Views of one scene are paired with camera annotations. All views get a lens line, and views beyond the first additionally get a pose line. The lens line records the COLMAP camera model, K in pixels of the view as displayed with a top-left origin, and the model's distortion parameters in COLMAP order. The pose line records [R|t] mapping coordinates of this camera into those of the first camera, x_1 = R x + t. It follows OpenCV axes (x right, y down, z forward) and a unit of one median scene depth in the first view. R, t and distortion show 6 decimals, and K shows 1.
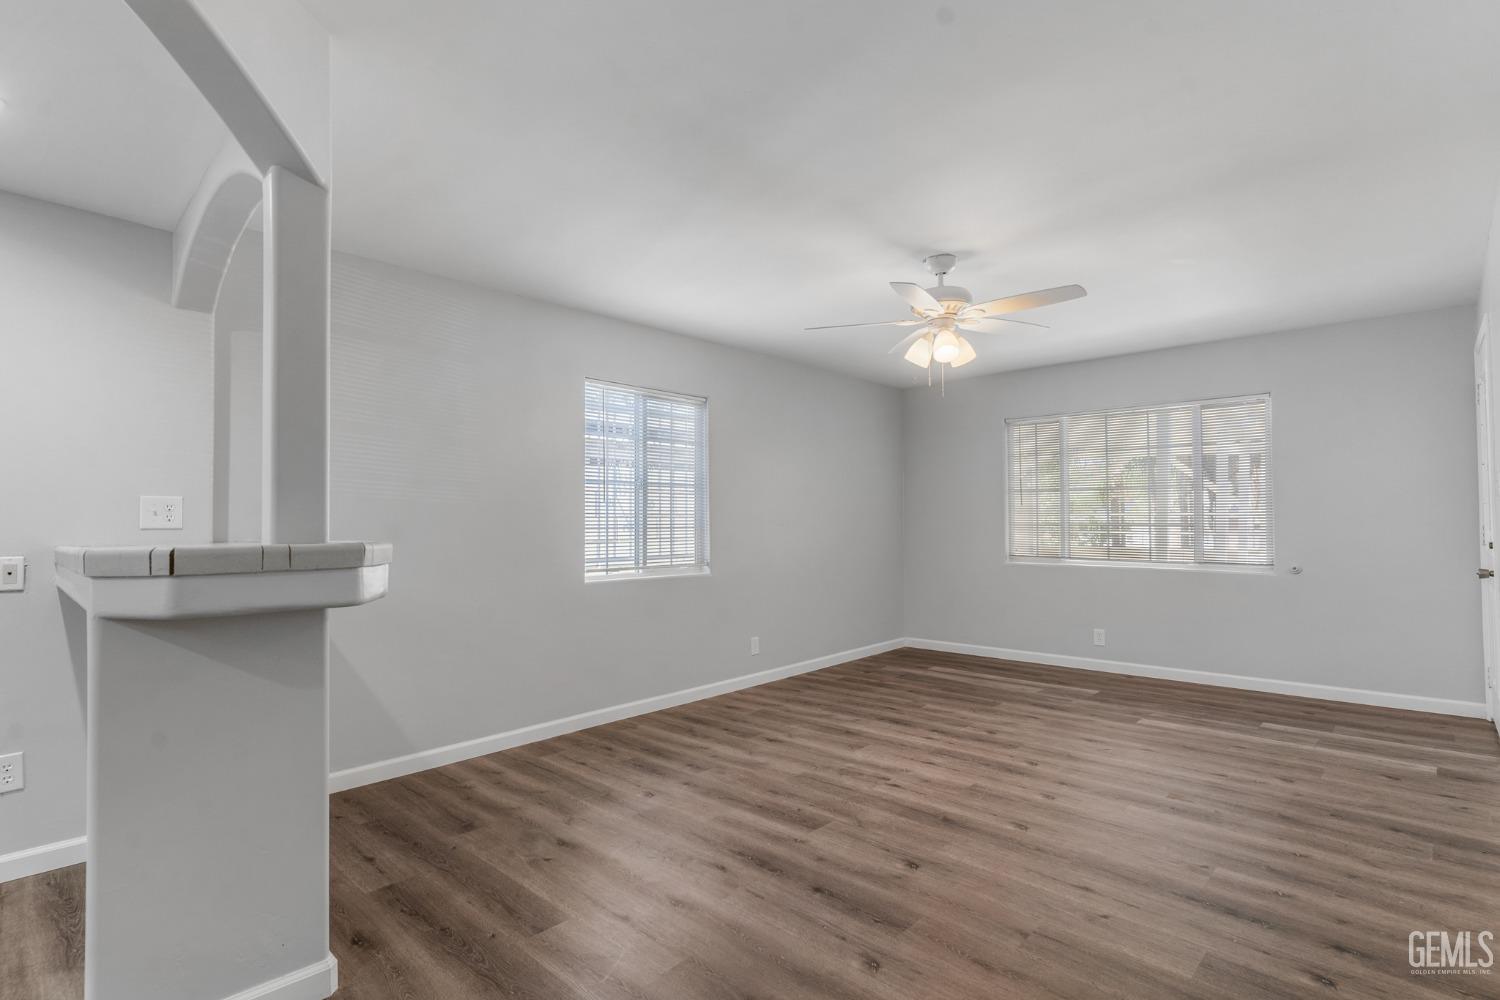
lens RADIAL K [[718.0, 0, 745.4], [0, 718.0, 509.5], [0, 0, 1]] dist [0.001833, -0.001072]
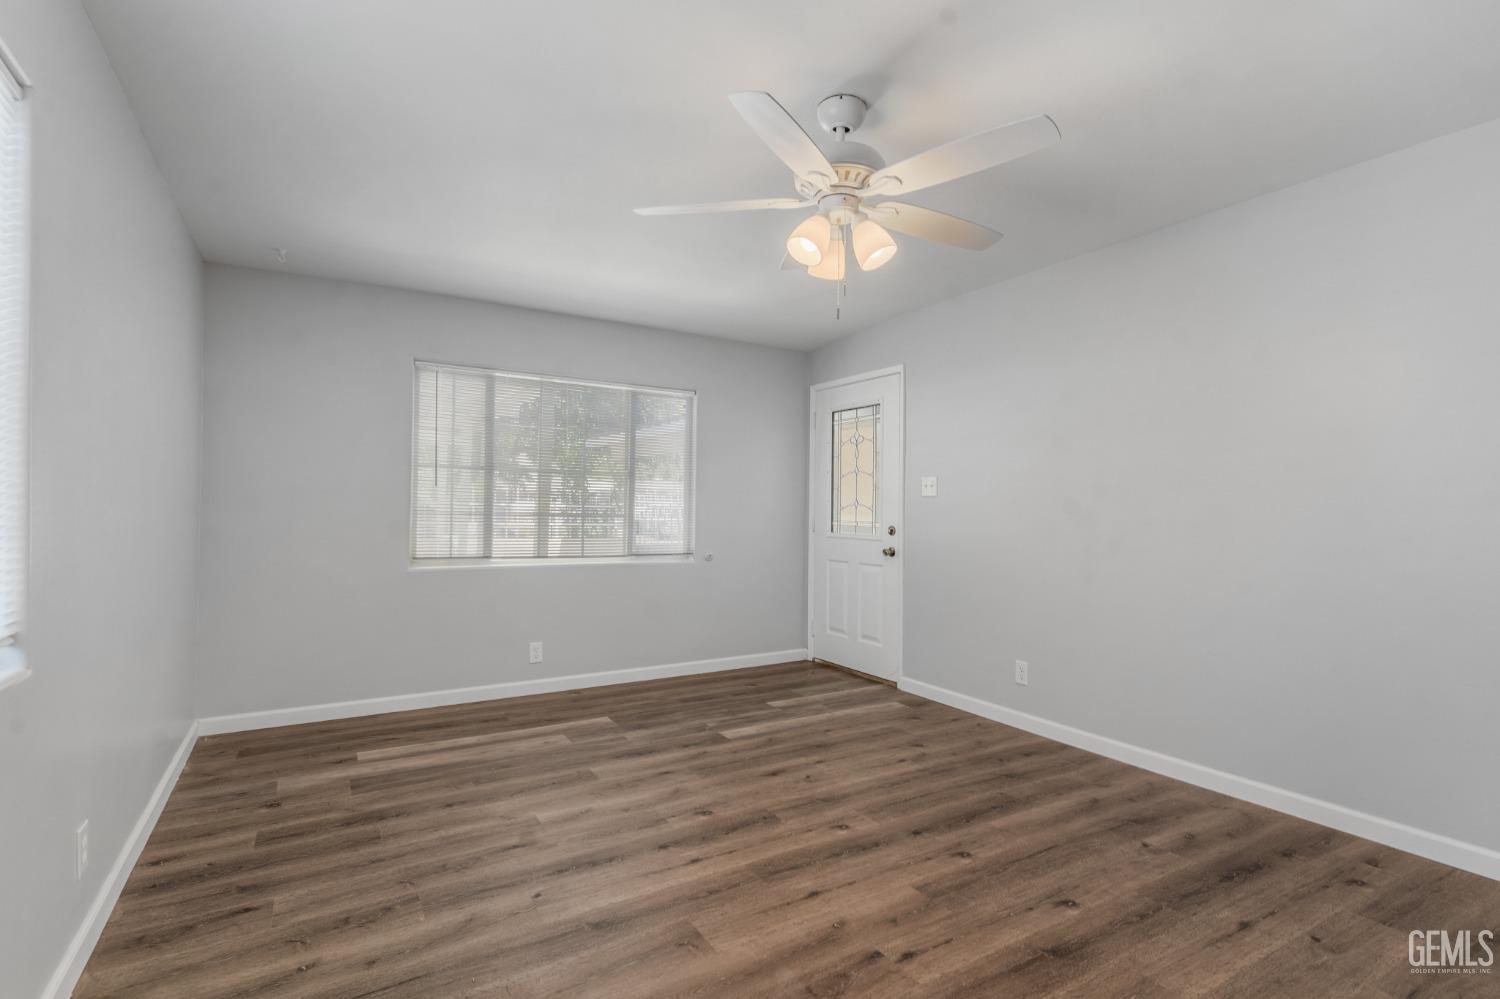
lens RADIAL K [[718.0, 0, 749.7], [0, 718.0, 493.7], [0, 0, 1]] dist [0.001833, -0.001072]
pose [[0.281927, 0.034235, 0.958825, -0.367592], [-0.023052, 0.999316, -0.028903, 0.025743], [-0.959159, -0.013954, 0.282524, 0.881748]]
